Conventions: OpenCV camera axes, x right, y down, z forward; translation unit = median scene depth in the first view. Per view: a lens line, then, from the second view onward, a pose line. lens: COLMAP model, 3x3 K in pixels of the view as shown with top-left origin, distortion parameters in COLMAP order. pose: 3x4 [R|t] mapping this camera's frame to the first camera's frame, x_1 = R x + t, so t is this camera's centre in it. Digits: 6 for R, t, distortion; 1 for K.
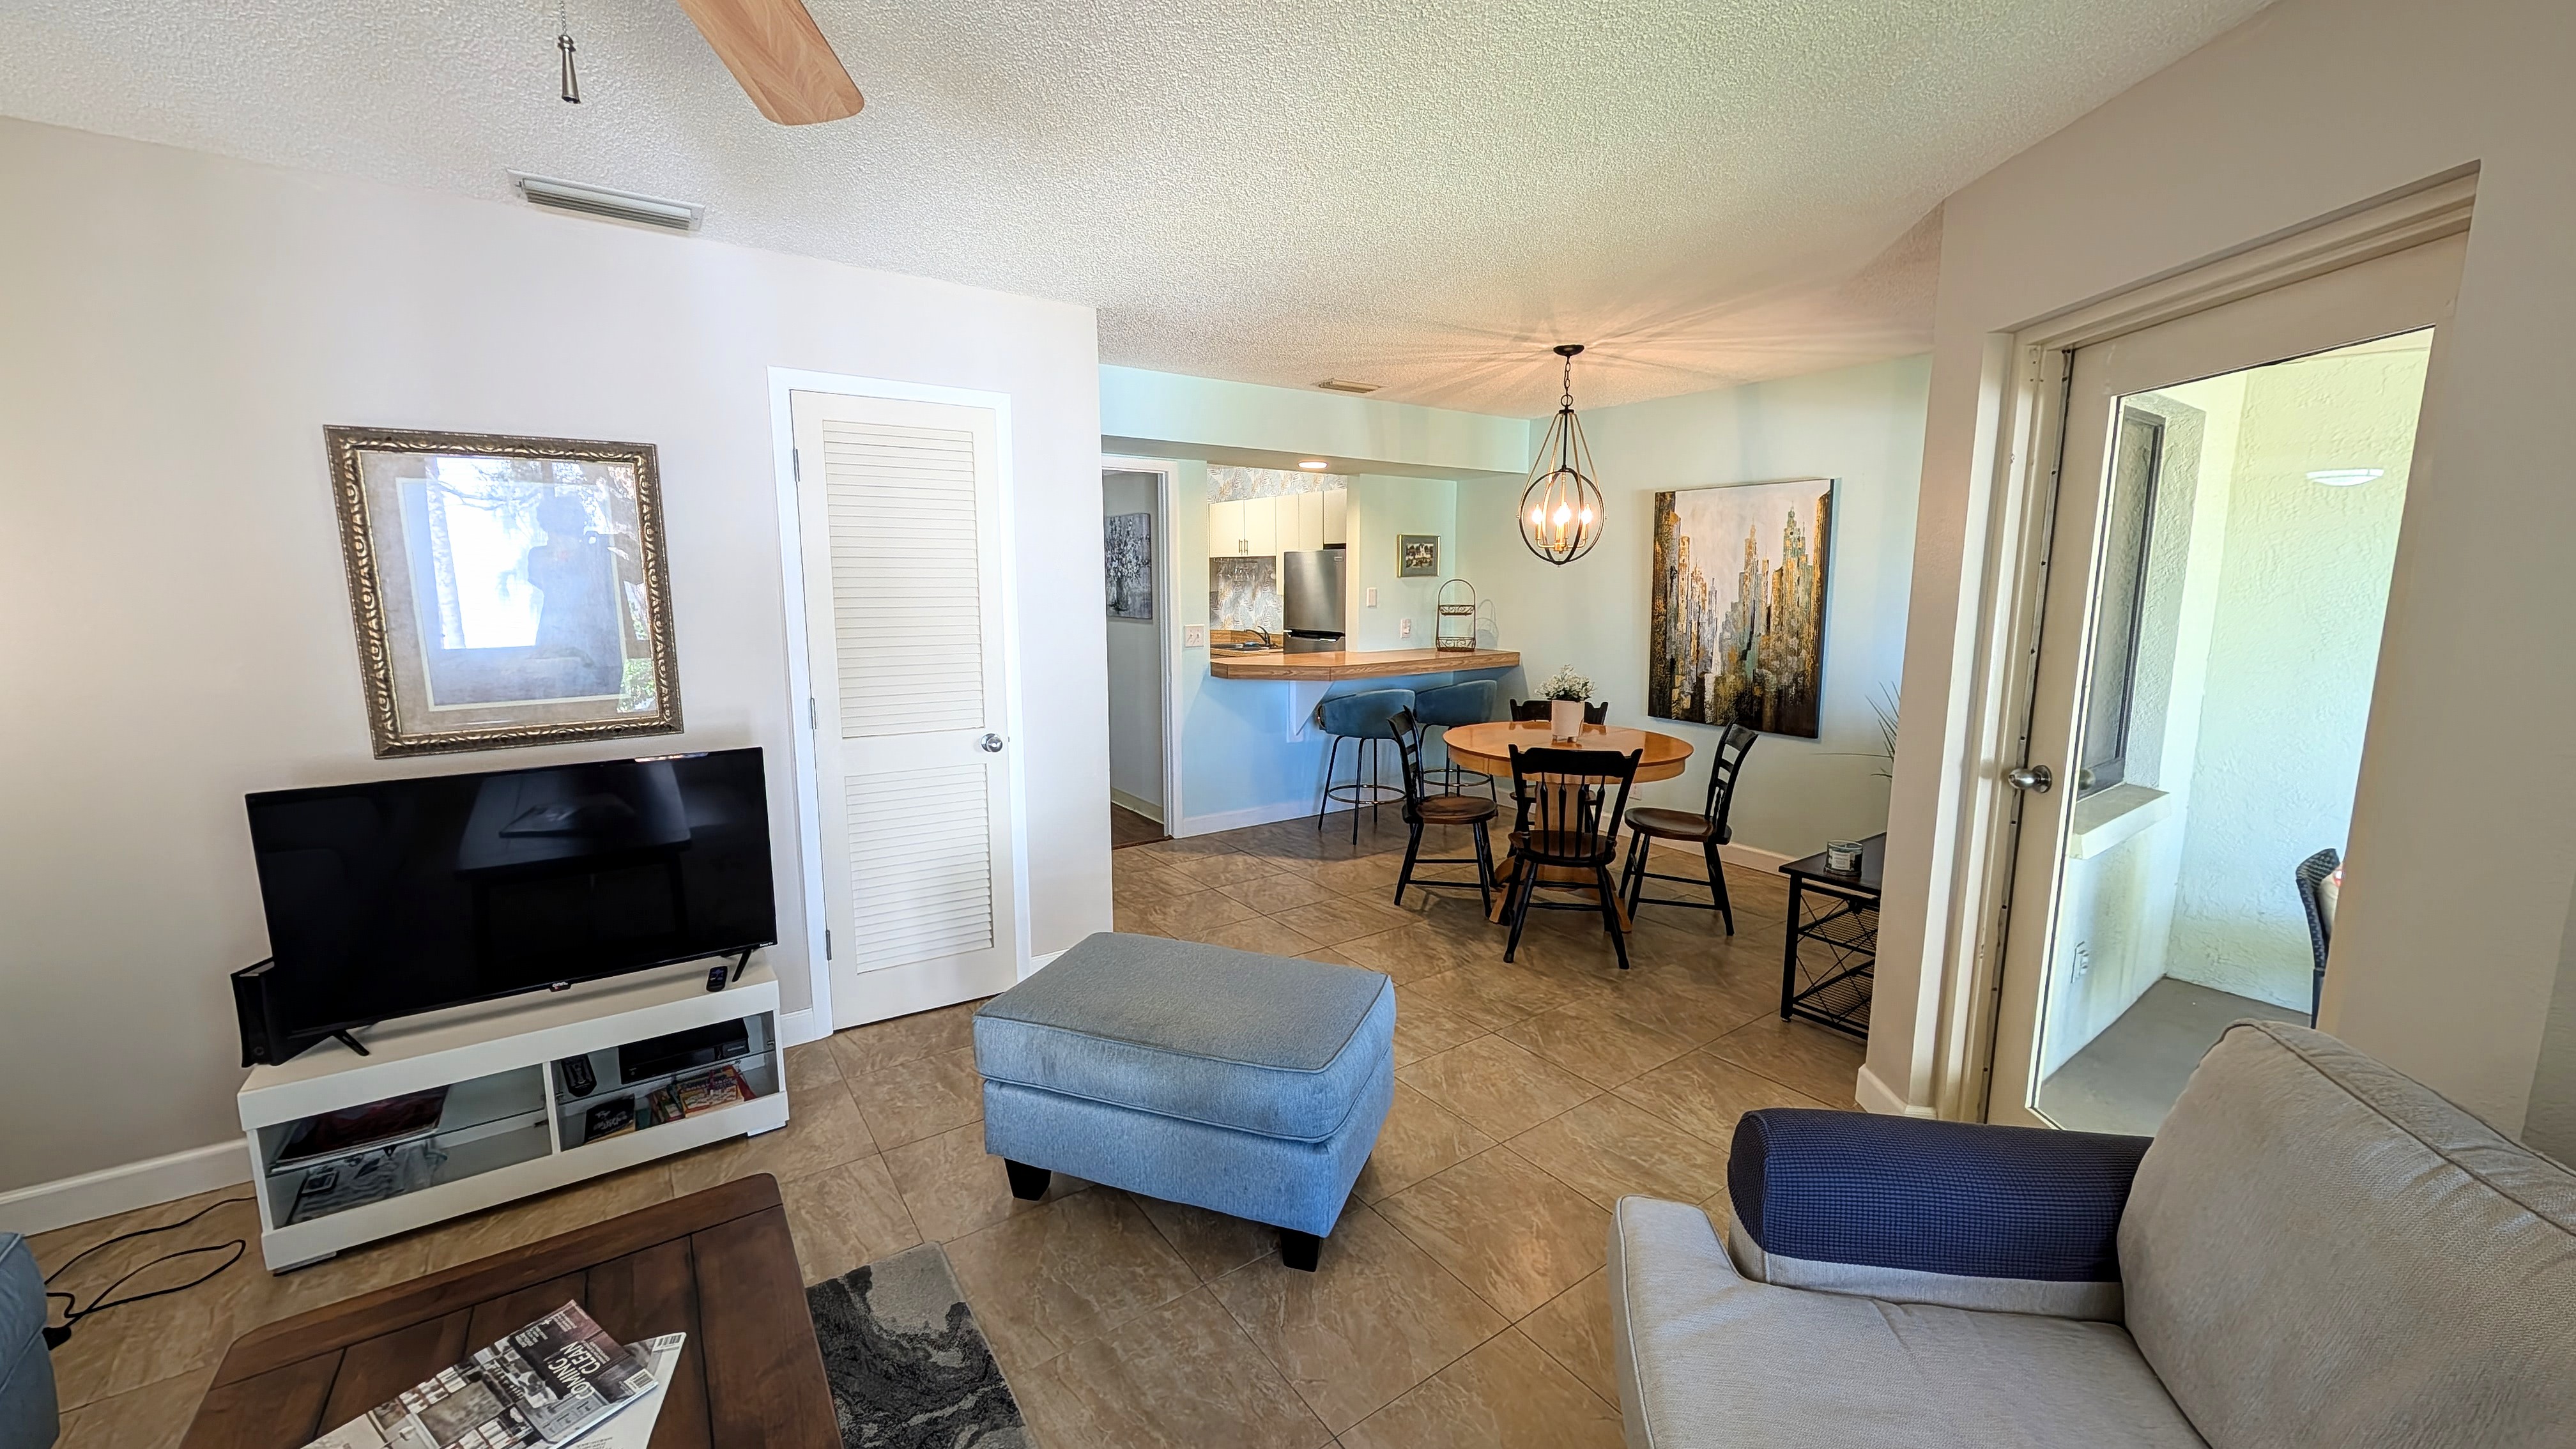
lens RADIAL K [[968.8, 0, 1281.7], [0, 968.8, 718.3], [0, 0, 1]] dist [-0.003882, 0.001322]
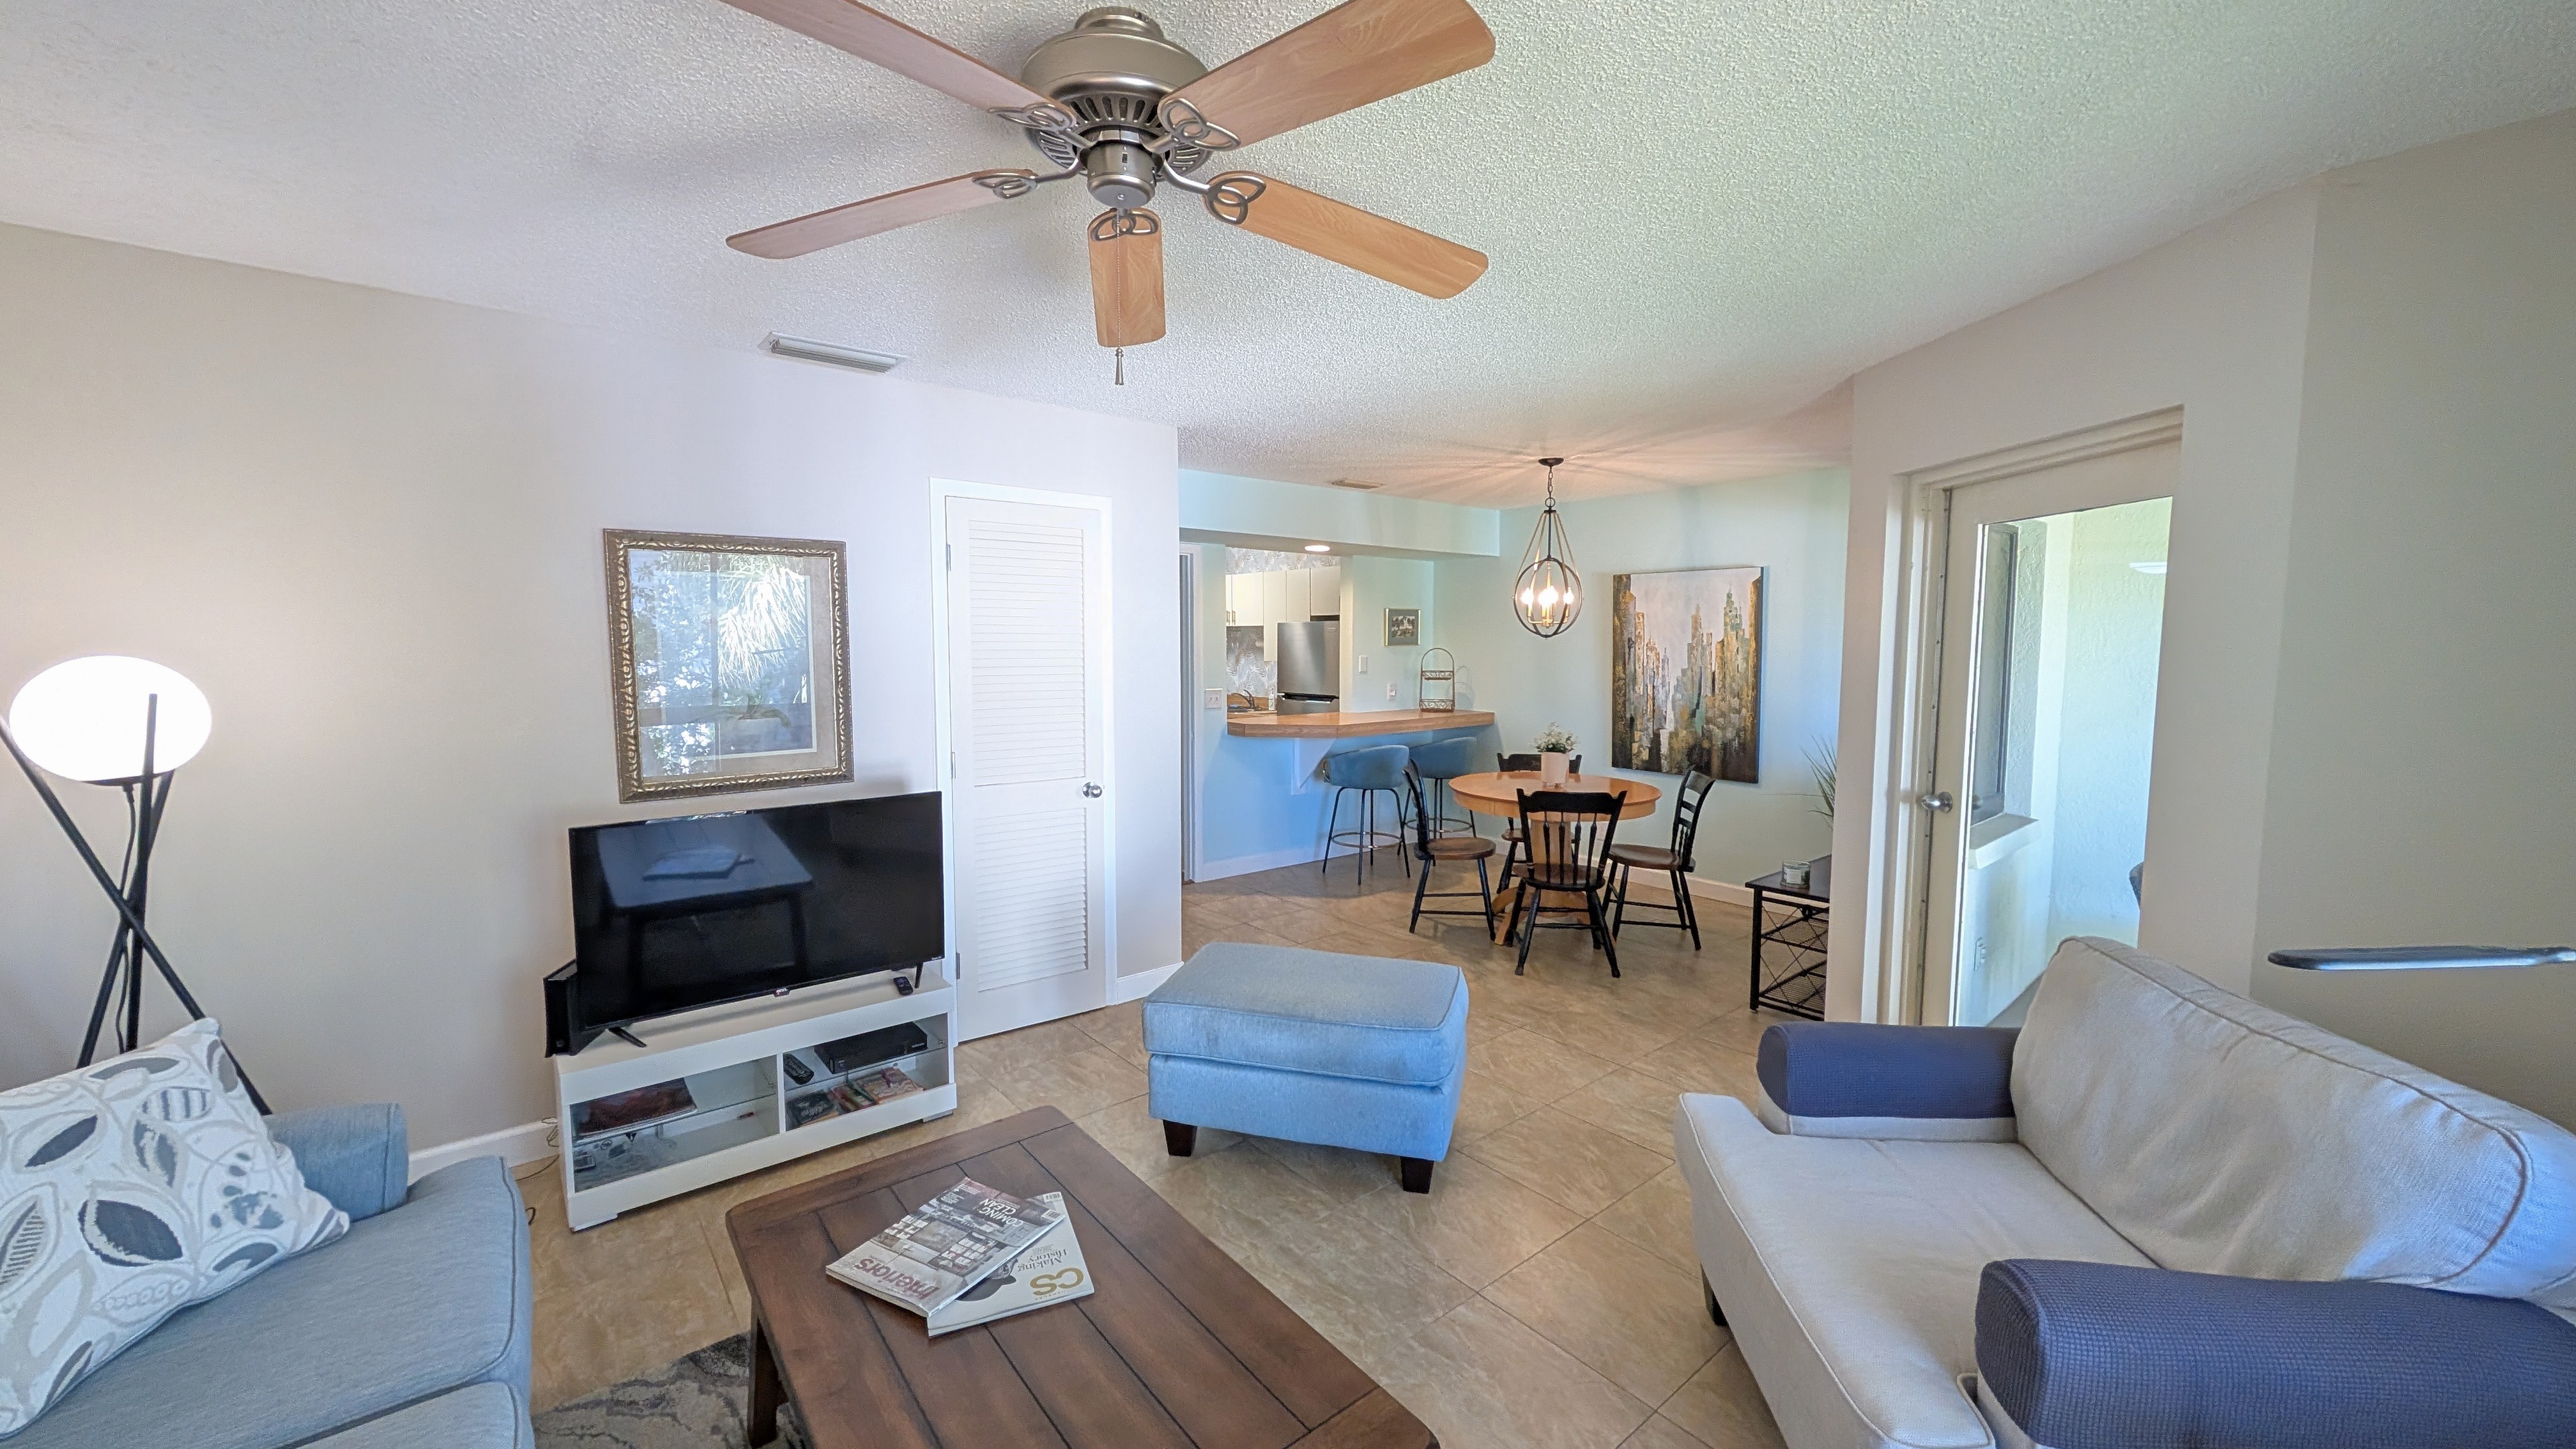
lens RADIAL K [[968.8, 0, 1281.2], [0, 968.8, 717.9], [0, 0, 1]] dist [-0.003882, 0.001322]
pose [[0.997136, -0.004878, 0.075466, -0.130062], [0.009817, 0.997823, -0.065213, 0.013810], [-0.074984, 0.065767, 0.995014, -0.152941]]
